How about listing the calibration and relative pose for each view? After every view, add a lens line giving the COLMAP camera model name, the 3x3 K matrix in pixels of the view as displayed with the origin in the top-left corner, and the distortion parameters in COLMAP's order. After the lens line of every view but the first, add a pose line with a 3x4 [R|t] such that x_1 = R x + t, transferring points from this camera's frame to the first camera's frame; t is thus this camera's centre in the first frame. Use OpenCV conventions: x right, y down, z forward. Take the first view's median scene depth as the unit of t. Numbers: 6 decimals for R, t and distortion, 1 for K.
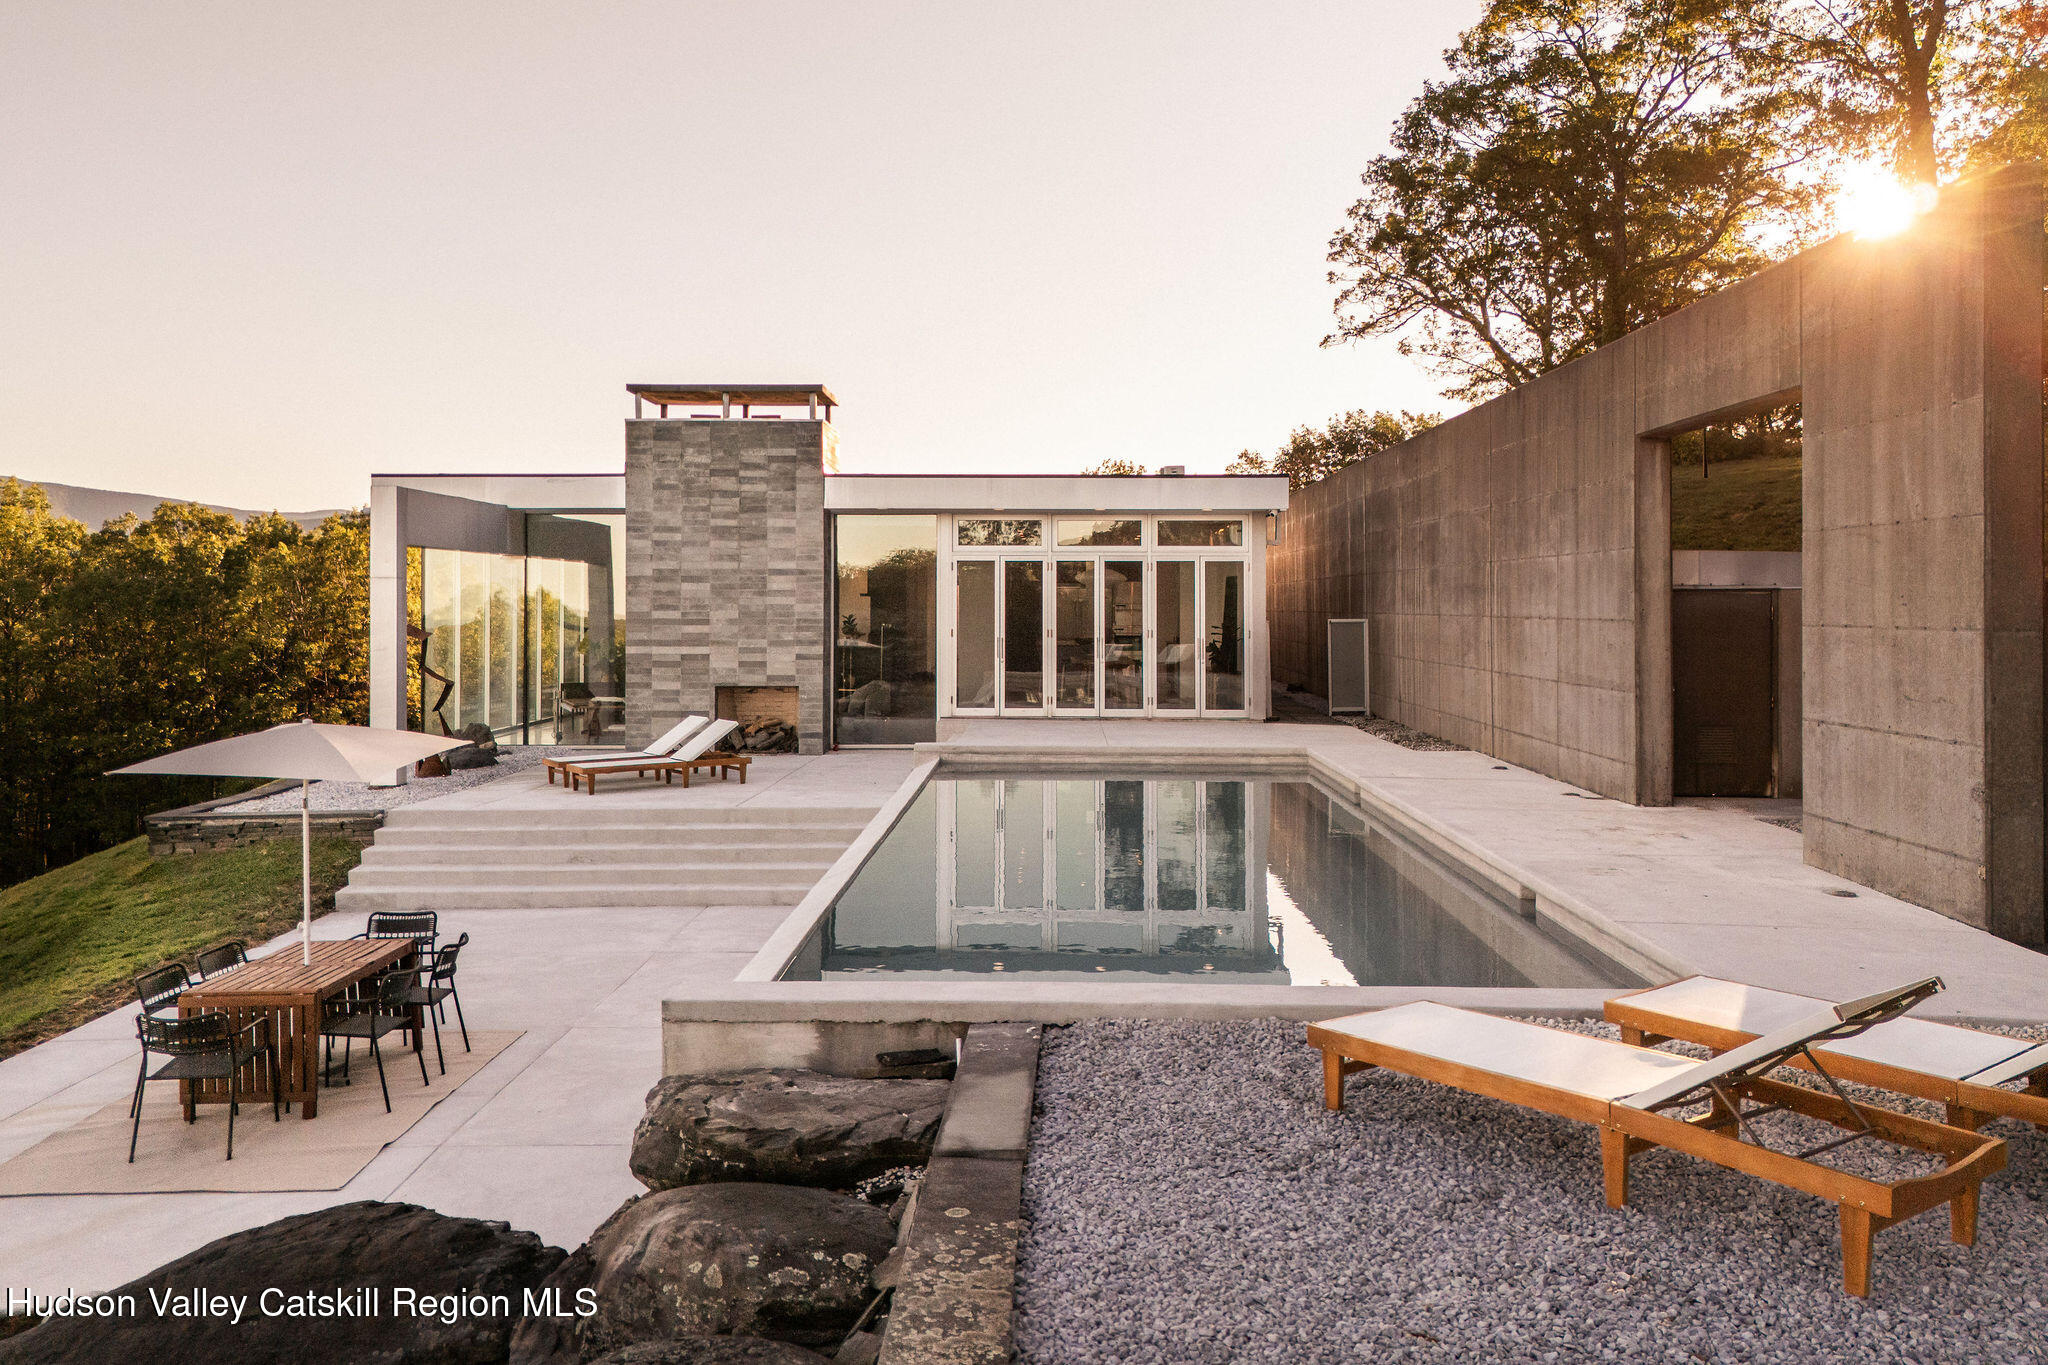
lens RADIAL K [[1664.2, 0, 1022.7], [0, 1664.2, 561.7], [0, 0, 1]] dist [0.047199, -0.006364]
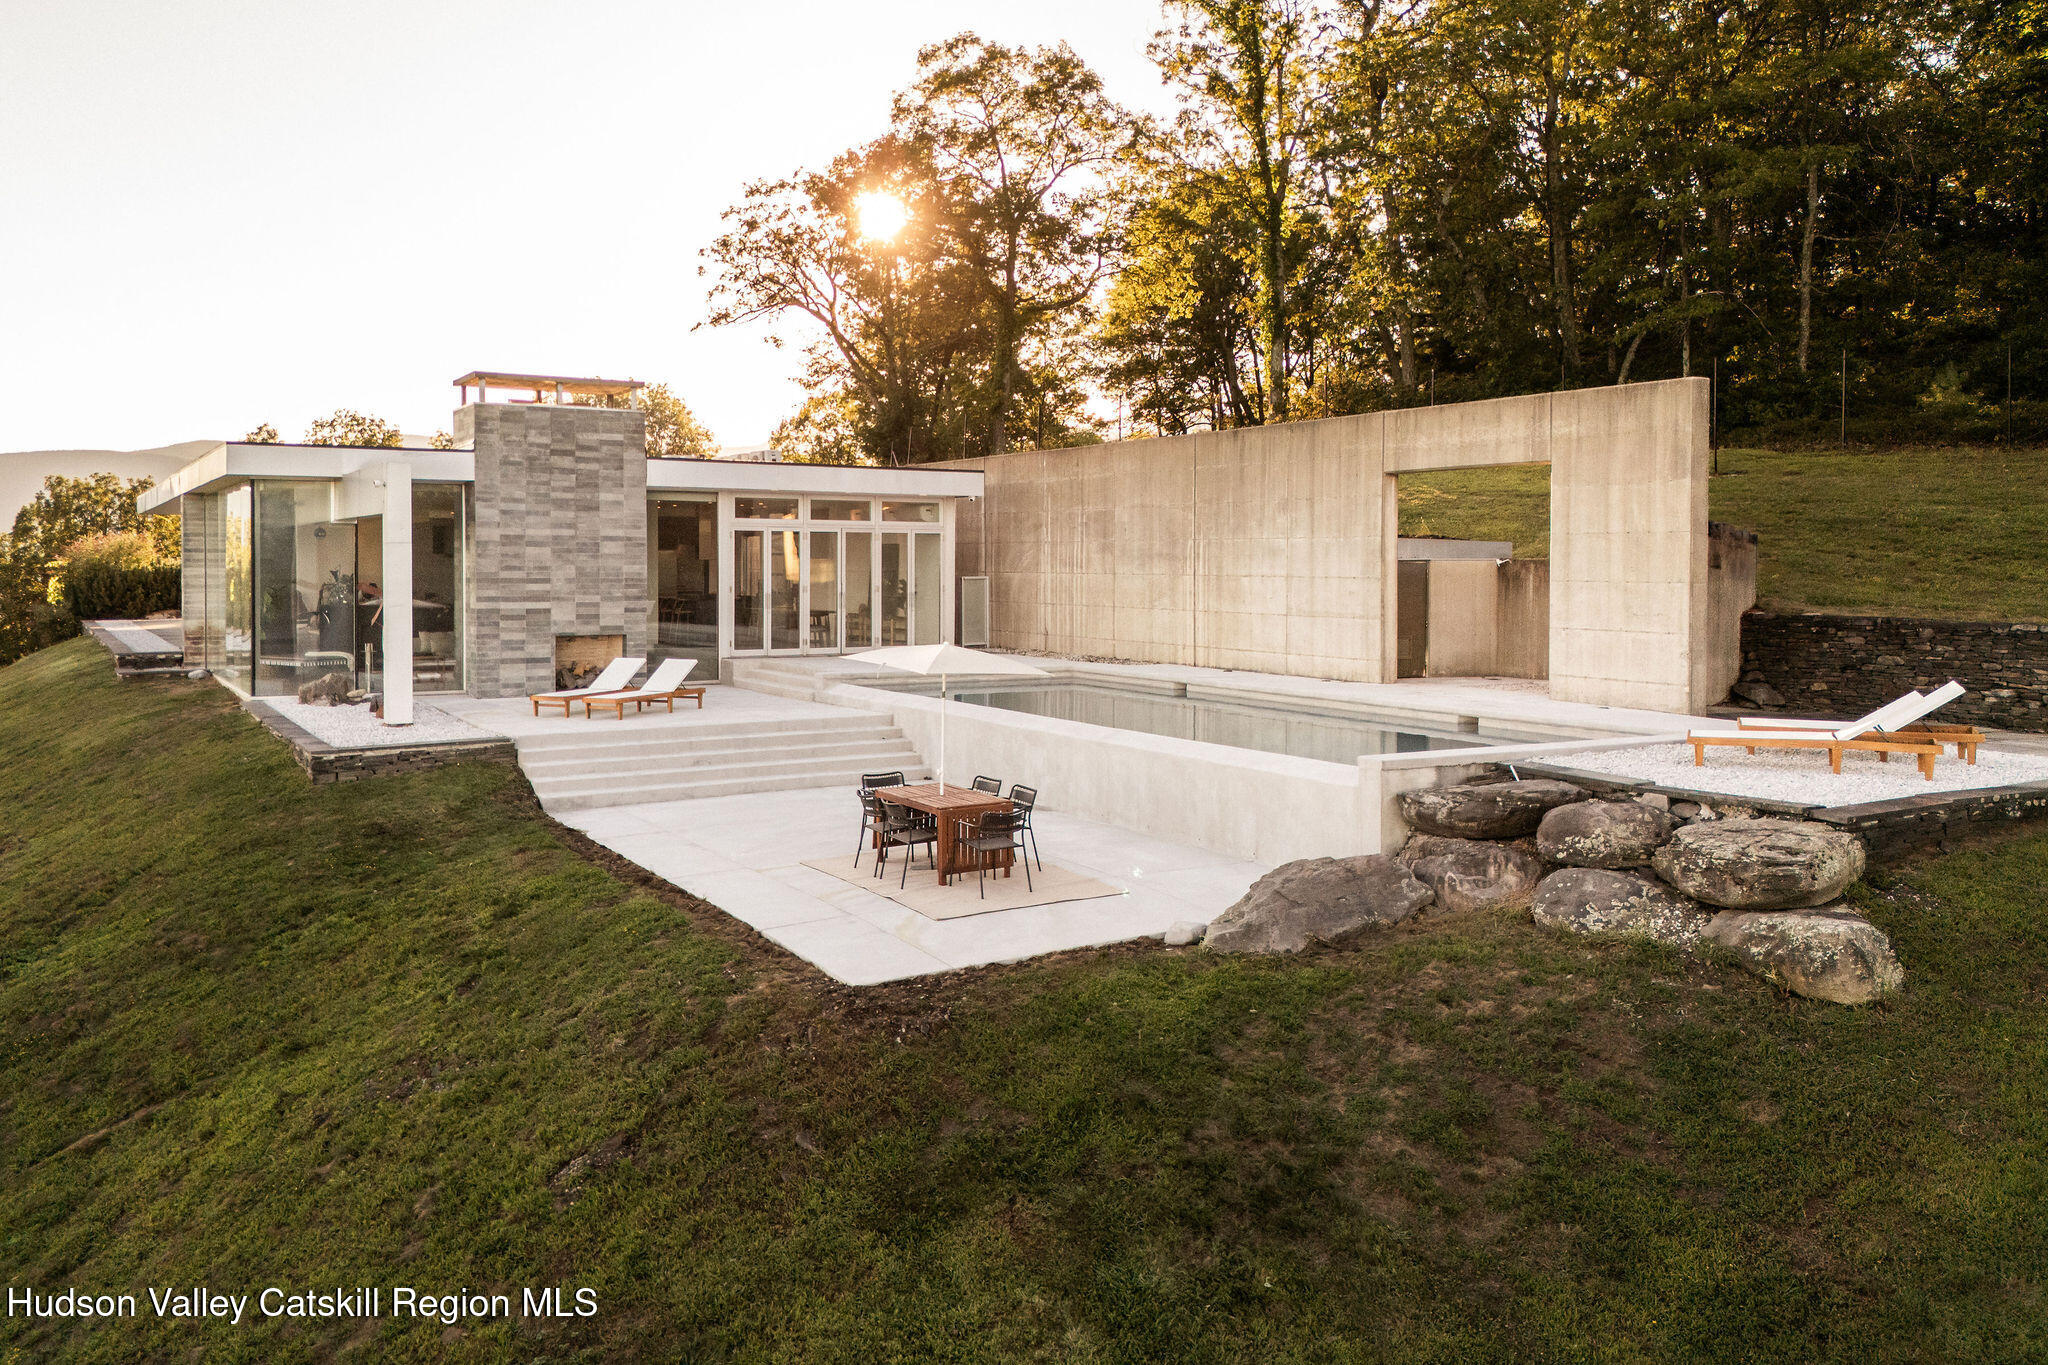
lens RADIAL K [[1664.2, 0, 1022.7], [0, 1664.2, 561.7], [0, 0, 1]] dist [0.047199, -0.006364]
pose [[0.849823, 0.003193, 0.527058, -0.522025], [-0.016833, 0.999636, 0.021085, -0.007285], [-0.526799, -0.026790, 0.849568, -0.163636]]
